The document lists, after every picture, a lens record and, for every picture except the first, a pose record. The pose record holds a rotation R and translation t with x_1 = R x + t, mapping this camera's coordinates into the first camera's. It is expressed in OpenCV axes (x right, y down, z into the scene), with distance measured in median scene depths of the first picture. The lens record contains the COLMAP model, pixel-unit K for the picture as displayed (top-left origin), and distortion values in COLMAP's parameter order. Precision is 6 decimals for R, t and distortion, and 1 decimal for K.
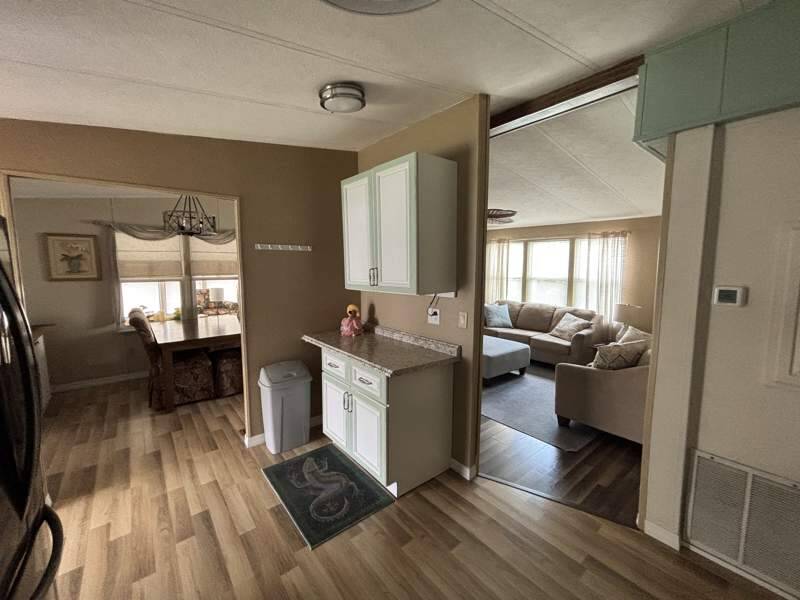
lens RADIAL K [[327.3, 0, 398.9], [0, 327.3, 298.3], [0, 0, 1]] dist [-0.000686, 0.000354]
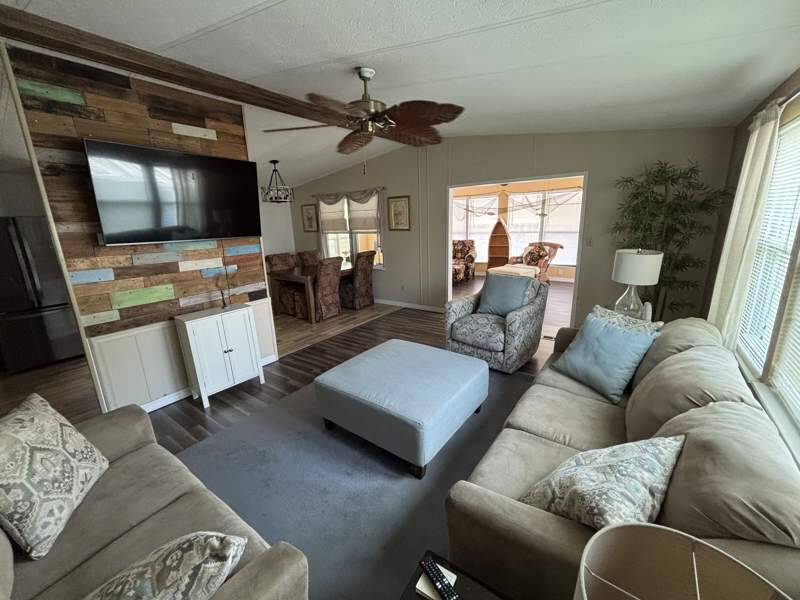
lens RADIAL K [[327.3, 0, 400.2], [0, 327.3, 305.8], [0, 0, 1]] dist [-0.000686, 0.000354]
pose [[0.254955, 0.238085, -0.937184, 0.817365], [-0.065661, 0.971239, 0.228874, -0.098874], [0.964721, 0.003183, 0.263255, 0.965425]]
